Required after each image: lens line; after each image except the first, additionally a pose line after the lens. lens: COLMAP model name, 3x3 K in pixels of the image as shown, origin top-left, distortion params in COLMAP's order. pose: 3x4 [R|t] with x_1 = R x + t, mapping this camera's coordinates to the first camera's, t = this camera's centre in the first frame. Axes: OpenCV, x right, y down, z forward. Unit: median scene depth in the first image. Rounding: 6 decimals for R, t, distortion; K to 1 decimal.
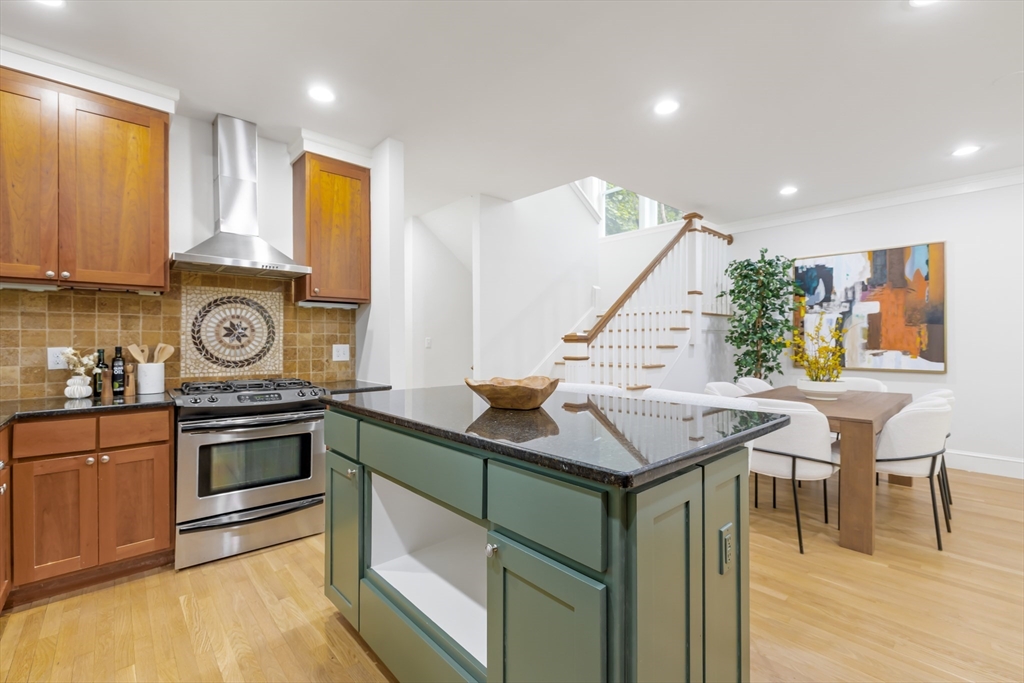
lens RADIAL K [[438.4, 0, 512.6], [0, 438.4, 340.7], [0, 0, 1]] dist [0.002395, 0.000283]
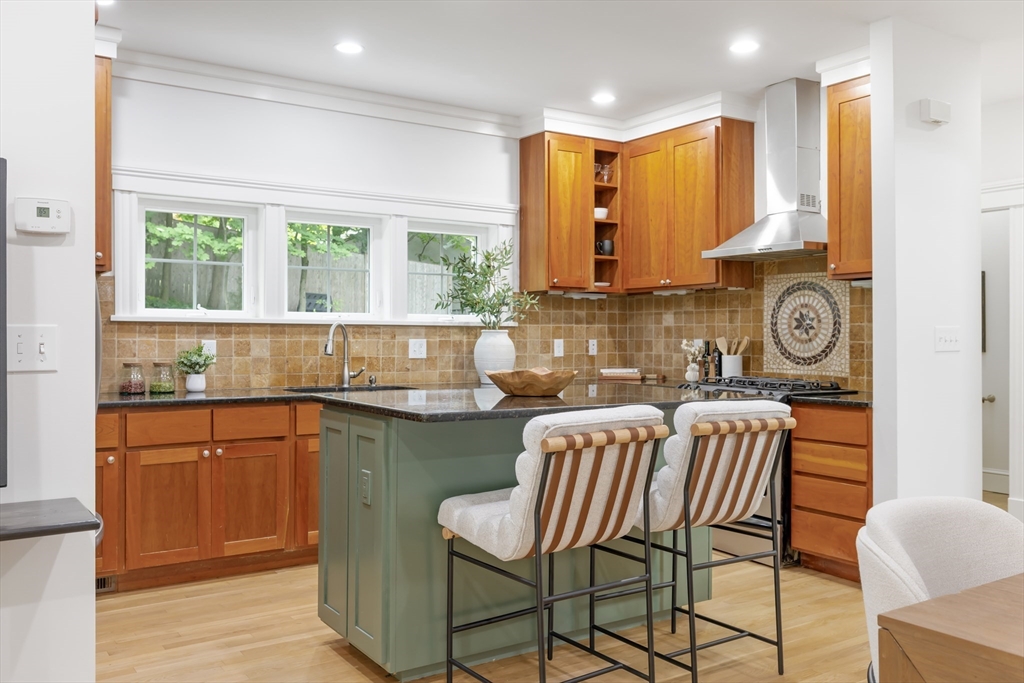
lens RADIAL K [[861.7, 0, 511.9], [0, 861.7, 339.4], [0, 0, 1]] dist [-0.002997, 0.000592]
pose [[-0.147573, 0.003064, -0.989046, 1.117035], [-0.002459, 0.999991, 0.003465, 0.006995], [0.989048, 0.002944, -0.147564, 0.687031]]
